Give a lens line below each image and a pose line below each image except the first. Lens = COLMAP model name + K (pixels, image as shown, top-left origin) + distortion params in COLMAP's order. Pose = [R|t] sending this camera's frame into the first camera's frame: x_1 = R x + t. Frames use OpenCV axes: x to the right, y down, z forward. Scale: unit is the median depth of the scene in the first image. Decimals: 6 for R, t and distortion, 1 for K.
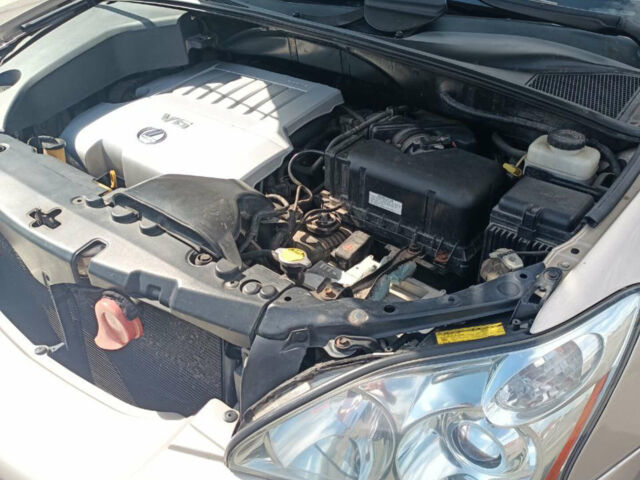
lens RADIAL K [[646.1, 0, 320.0], [0, 646.1, 240.0], [0, 0, 1]] dist [0.130579, -0.224221]
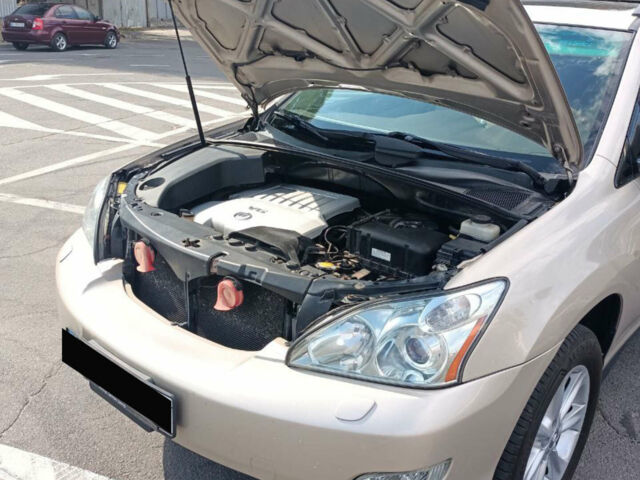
lens RADIAL K [[646.1, 0, 320.0], [0, 646.1, 240.0], [0, 0, 1]] dist [0.130579, -0.224221]
pose [[0.997386, 0.061633, -0.037730, 0.003293], [-0.069225, 0.964701, -0.254085, 0.357156], [0.020738, 0.256033, 0.966446, -0.669970]]
